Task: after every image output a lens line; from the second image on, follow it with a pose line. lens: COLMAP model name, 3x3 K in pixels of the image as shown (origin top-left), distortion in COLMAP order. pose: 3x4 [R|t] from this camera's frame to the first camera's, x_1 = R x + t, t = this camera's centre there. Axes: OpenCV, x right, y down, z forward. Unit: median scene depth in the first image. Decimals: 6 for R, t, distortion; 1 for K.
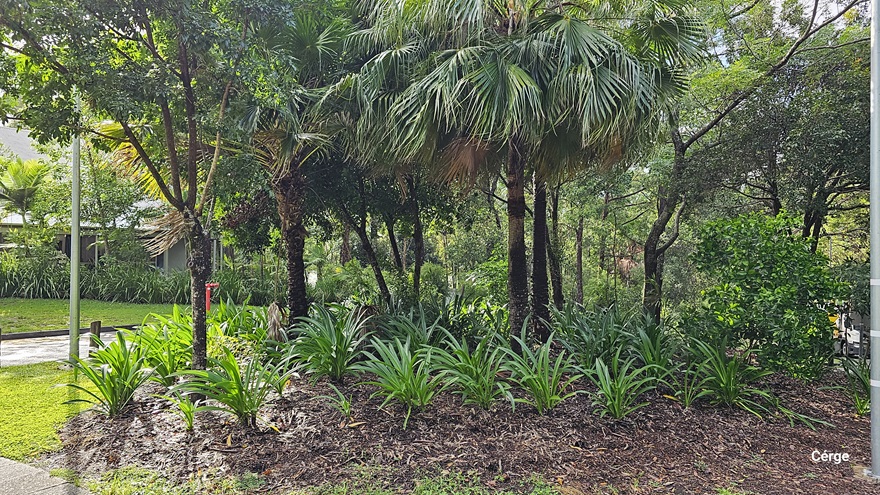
lens RADIAL K [[568.4, 0, 440.0], [0, 568.4, 247.5], [0, 0, 1]] dist [-0.005321, -0.002138]
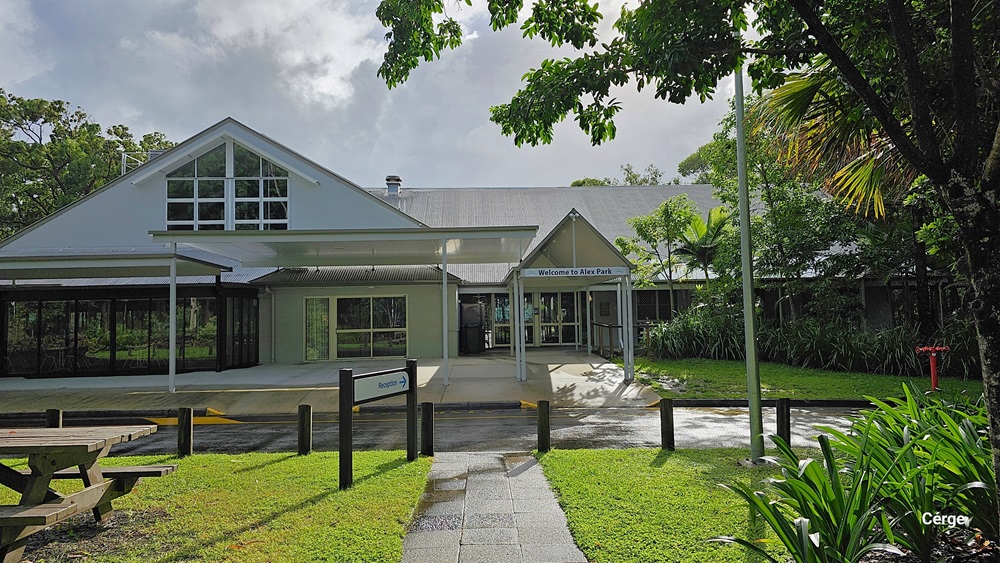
lens RADIAL K [[657.2, 0, 500.0], [0, 657.2, 281.5], [0, 0, 1]] dist [0.000875, 0.000549]
pose [[0.581542, -0.060019, -0.811299, -0.117353], [0.033132, 0.998195, -0.050096, 0.012959], [0.812842, 0.002253, 0.582481, 0.201668]]
